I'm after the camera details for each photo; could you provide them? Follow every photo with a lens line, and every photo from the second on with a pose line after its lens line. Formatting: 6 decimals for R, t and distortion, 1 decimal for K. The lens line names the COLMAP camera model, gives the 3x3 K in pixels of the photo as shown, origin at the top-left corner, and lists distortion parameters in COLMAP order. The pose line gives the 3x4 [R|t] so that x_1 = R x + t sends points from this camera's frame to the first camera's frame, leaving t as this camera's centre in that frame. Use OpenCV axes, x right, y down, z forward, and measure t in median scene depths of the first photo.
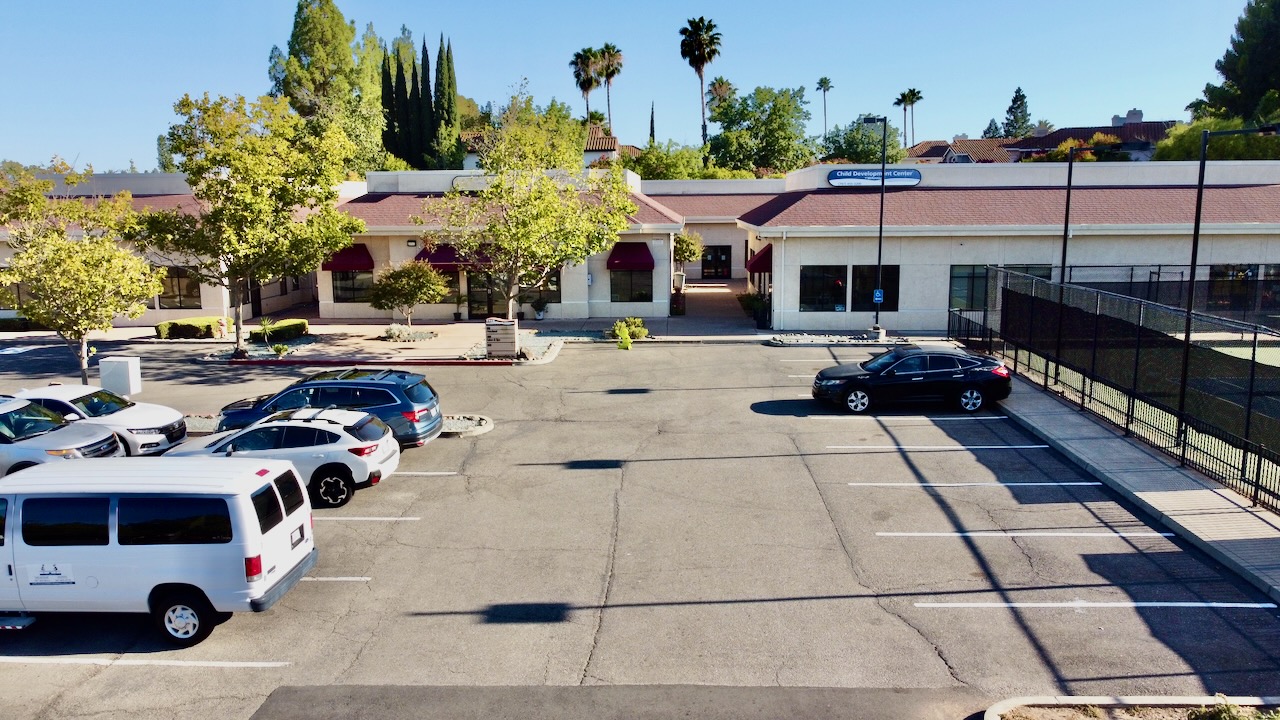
lens RADIAL K [[967.2, 0, 636.4], [0, 967.2, 356.0], [0, 0, 1]] dist [-0.000748, -0.001228]
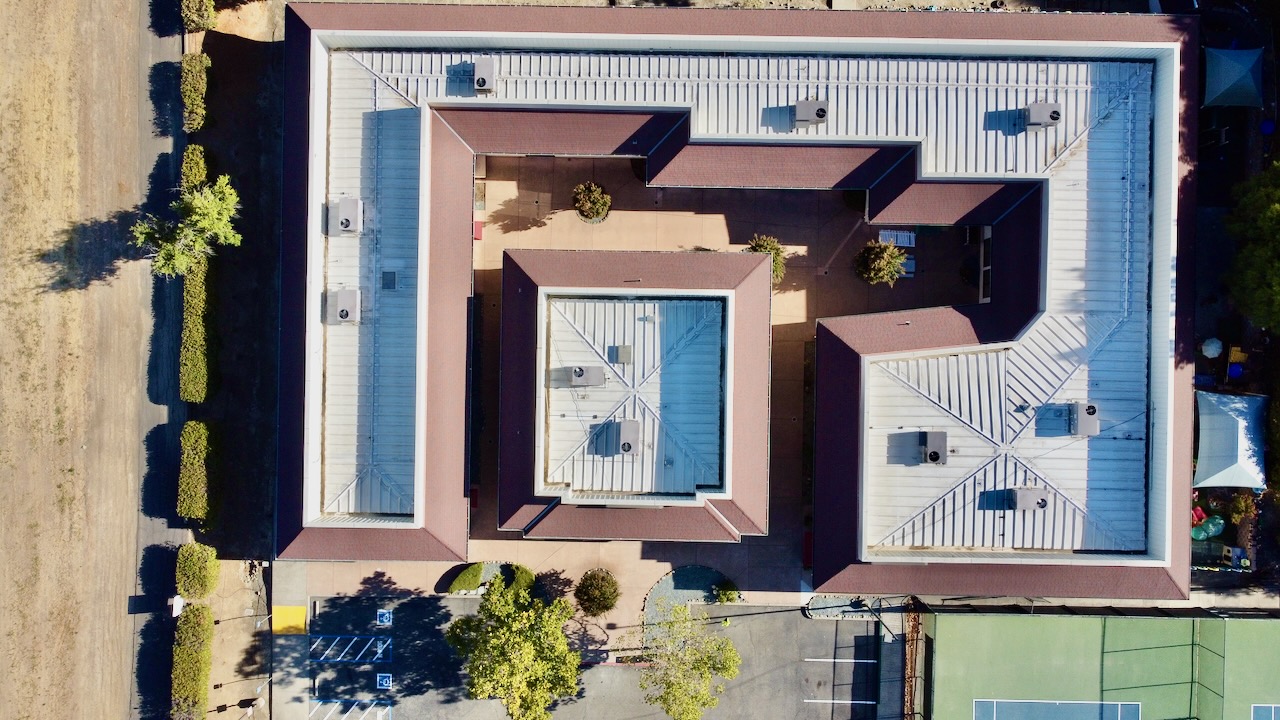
lens RADIAL K [[967.2, 0, 636.3], [0, 967.2, 363.4], [0, 0, 1]] dist [-0.000748, -0.001228]
pose [[0.999448, -0.033226, 0.000174, -0.178695], [0.005194, 0.161406, 0.986874, -2.051729], [-0.032818, -0.986329, 0.161489, 1.281364]]
